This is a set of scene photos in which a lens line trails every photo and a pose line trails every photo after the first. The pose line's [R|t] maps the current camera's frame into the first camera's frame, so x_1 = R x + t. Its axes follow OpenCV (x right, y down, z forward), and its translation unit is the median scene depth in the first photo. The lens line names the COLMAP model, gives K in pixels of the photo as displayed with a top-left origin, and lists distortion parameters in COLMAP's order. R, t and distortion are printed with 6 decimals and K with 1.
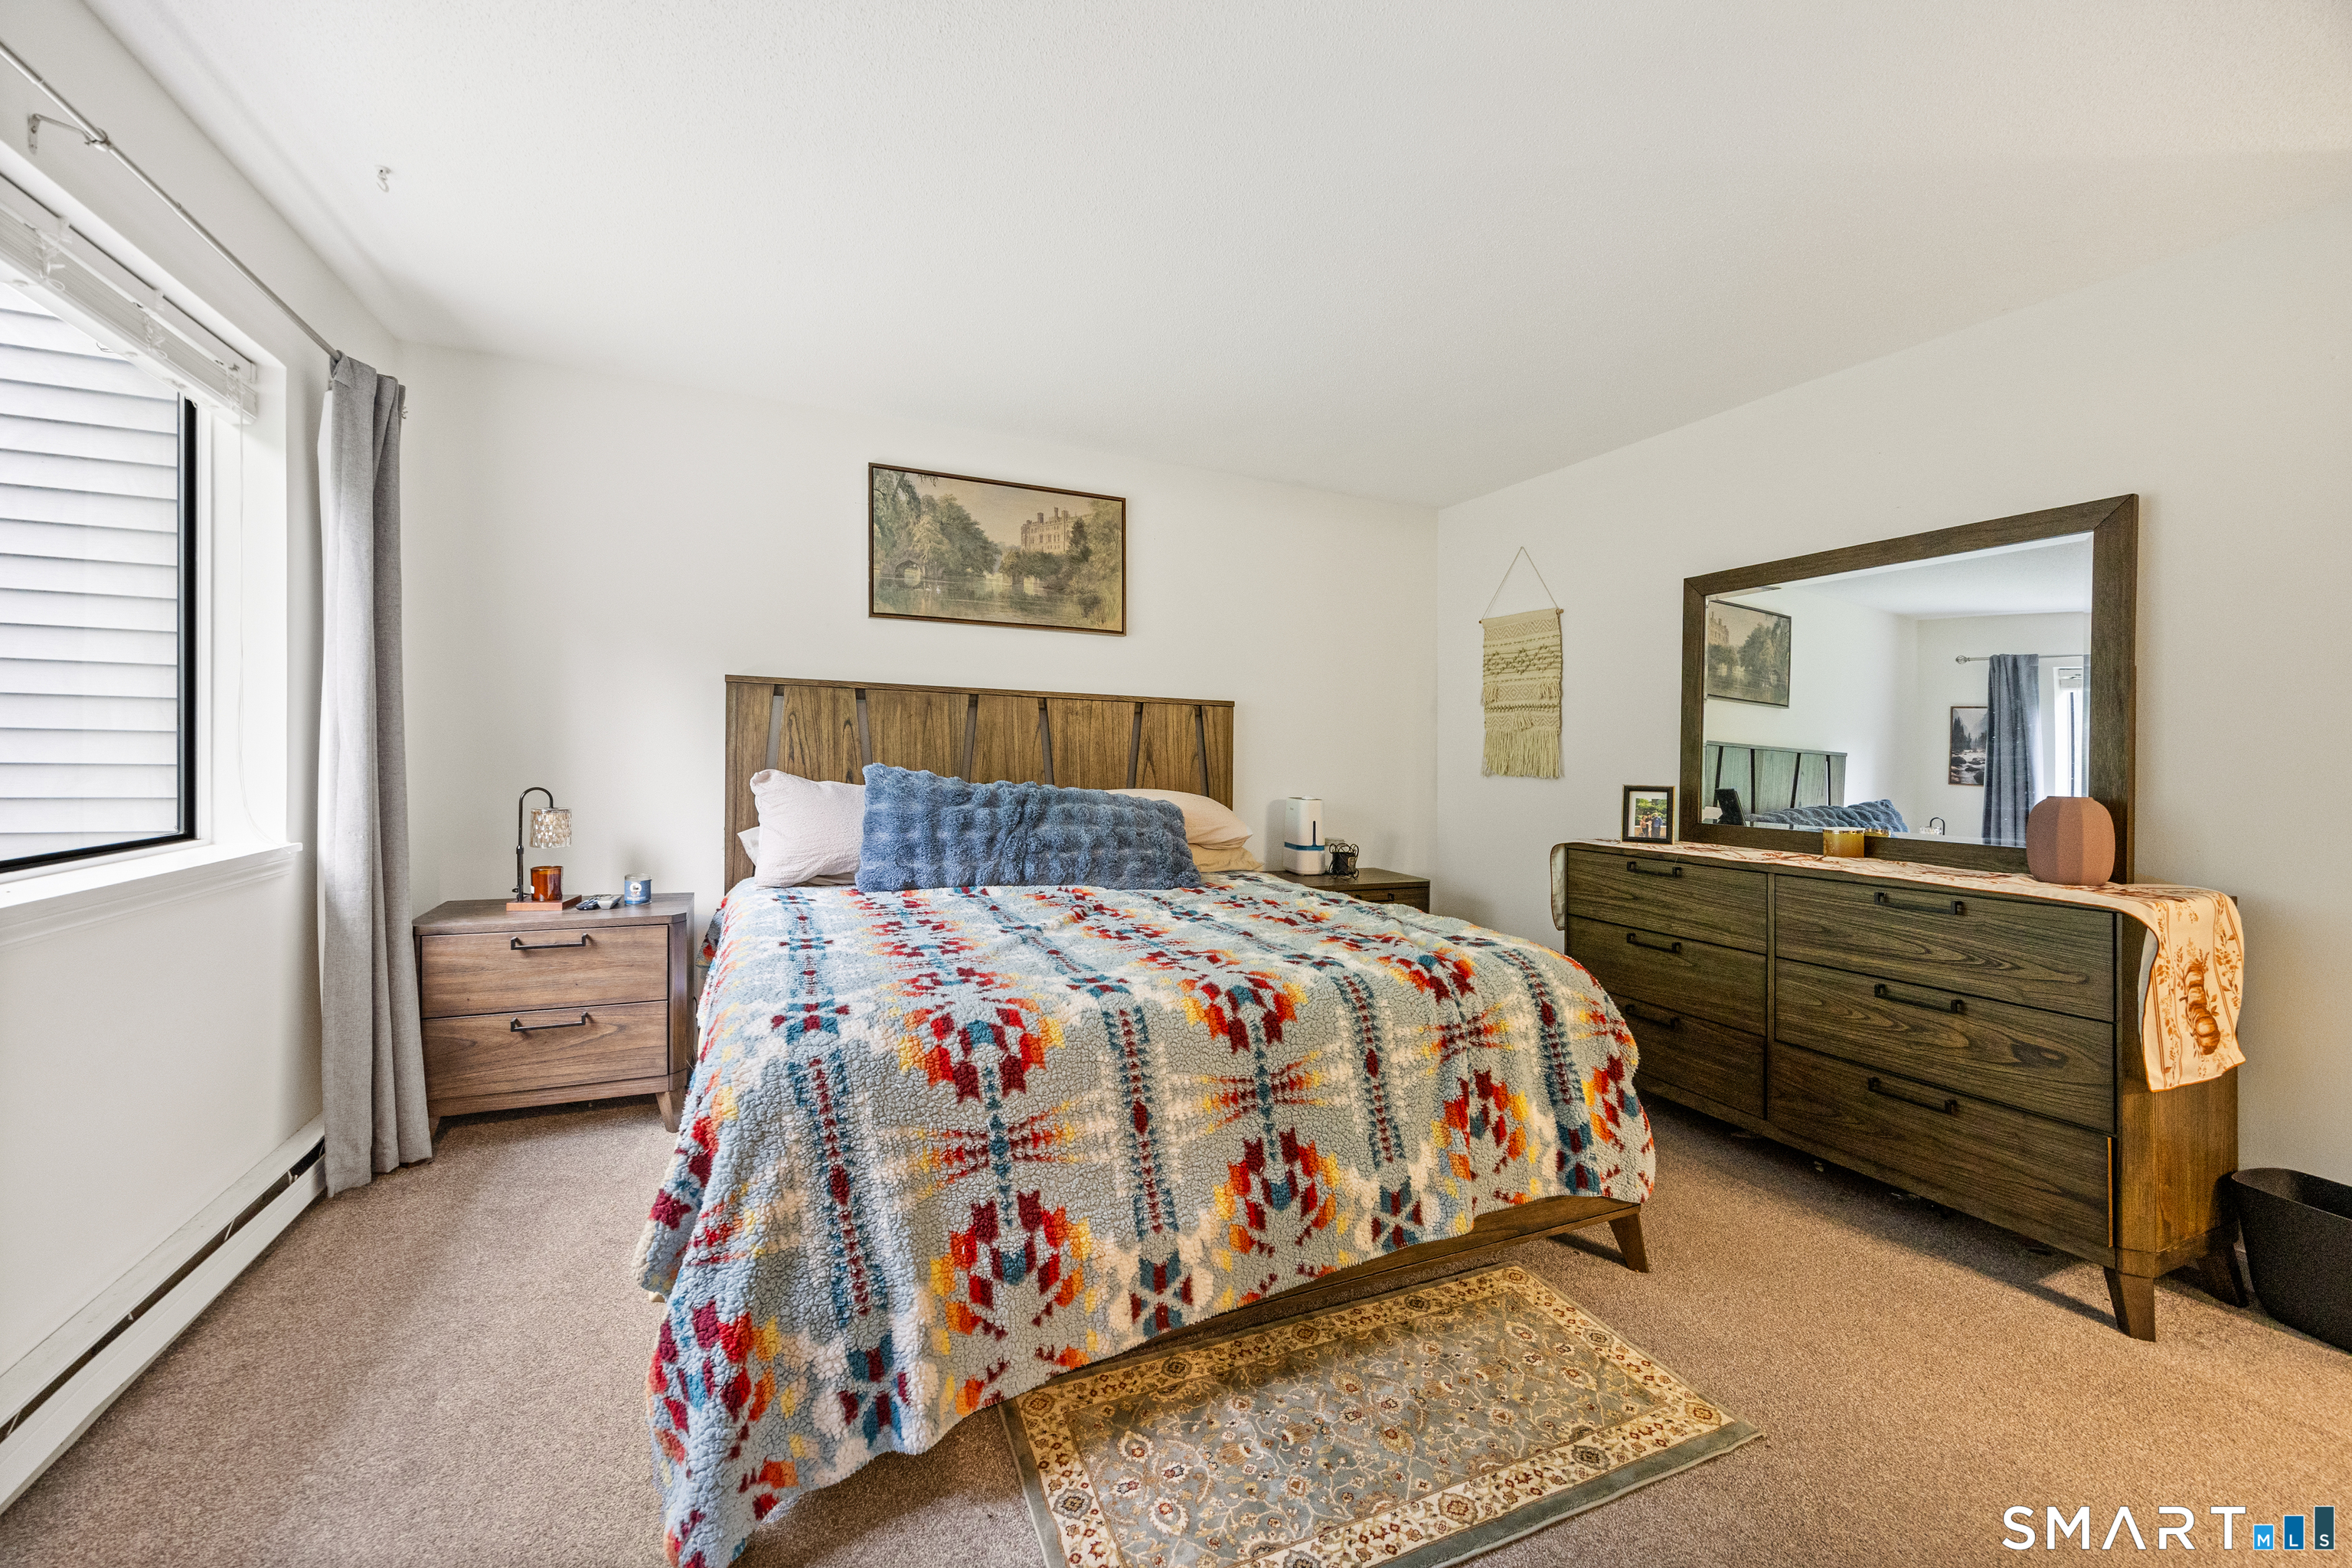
lens RADIAL K [[921.9, 0, 1174.0], [0, 921.9, 746.4], [0, 0, 1]] dist [-0.001488, 0.000129]
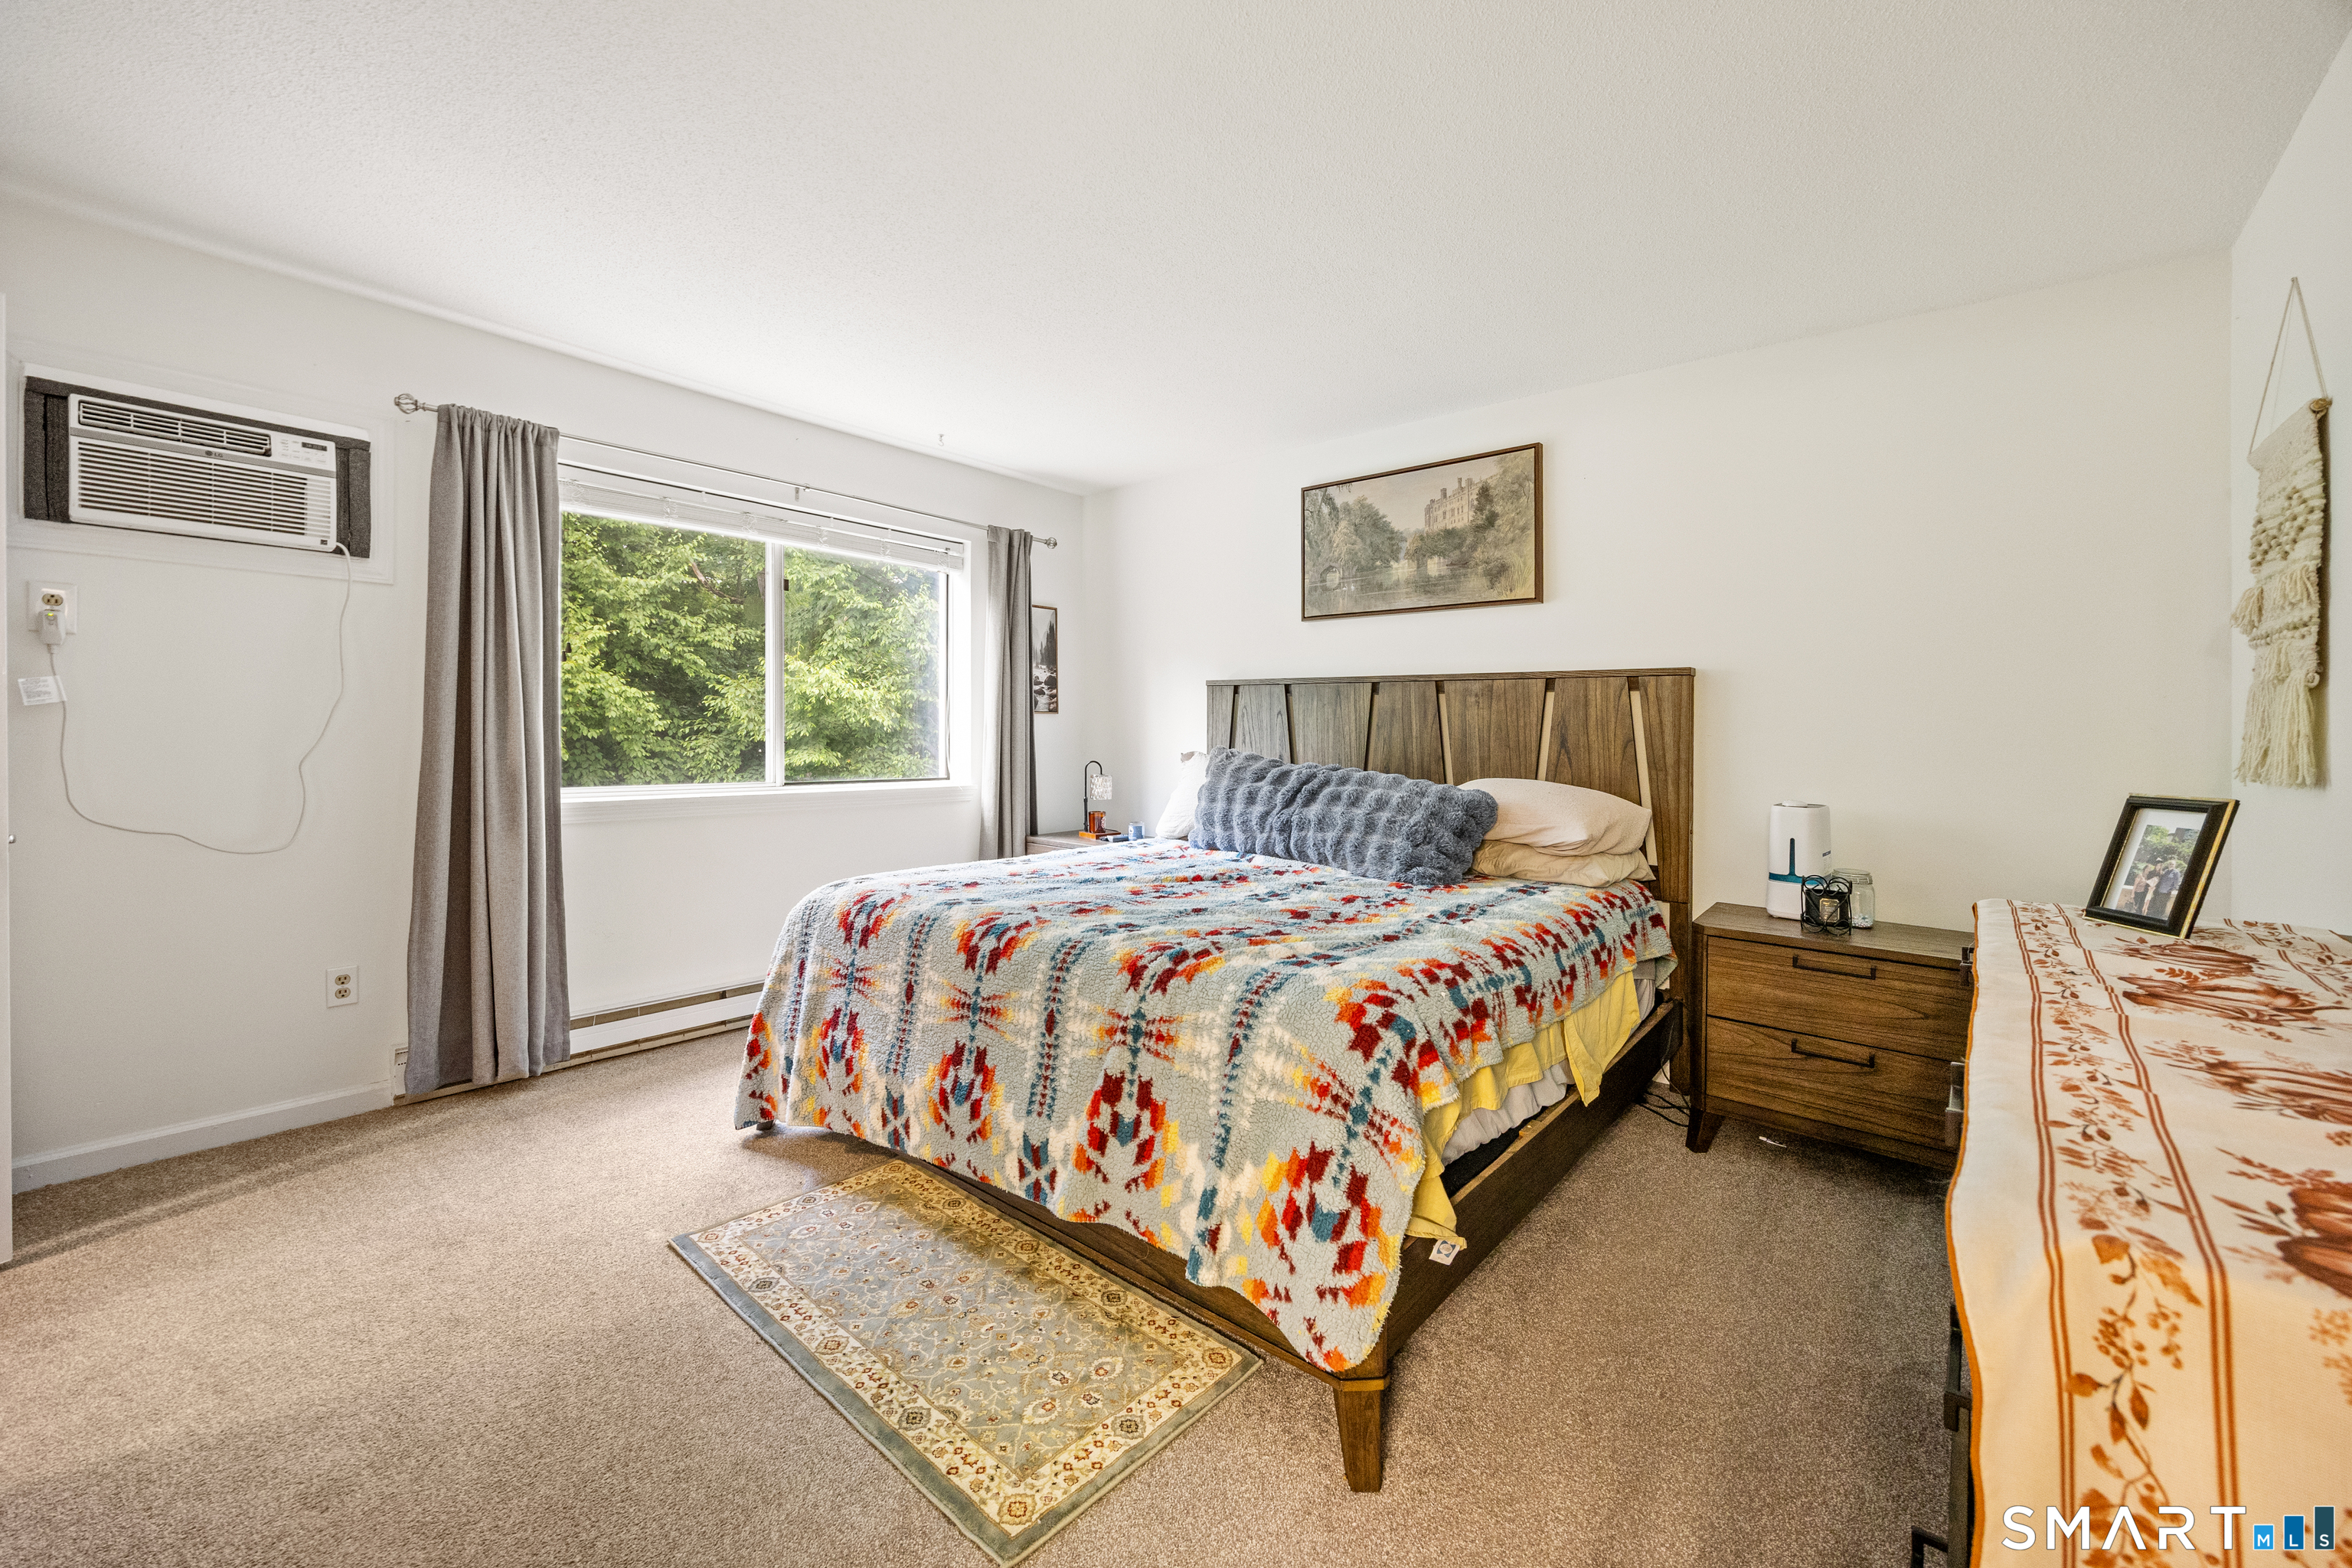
lens RADIAL K [[921.9, 0, 1174.0], [0, 921.9, 746.4], [0, 0, 1]] dist [-0.001488, 0.000129]
pose [[0.430668, -0.000921, -0.902510, 0.637673], [0.000694, 1.000000, -0.000690, 0.016825], [0.902510, -0.000329, 0.430669, 0.353838]]
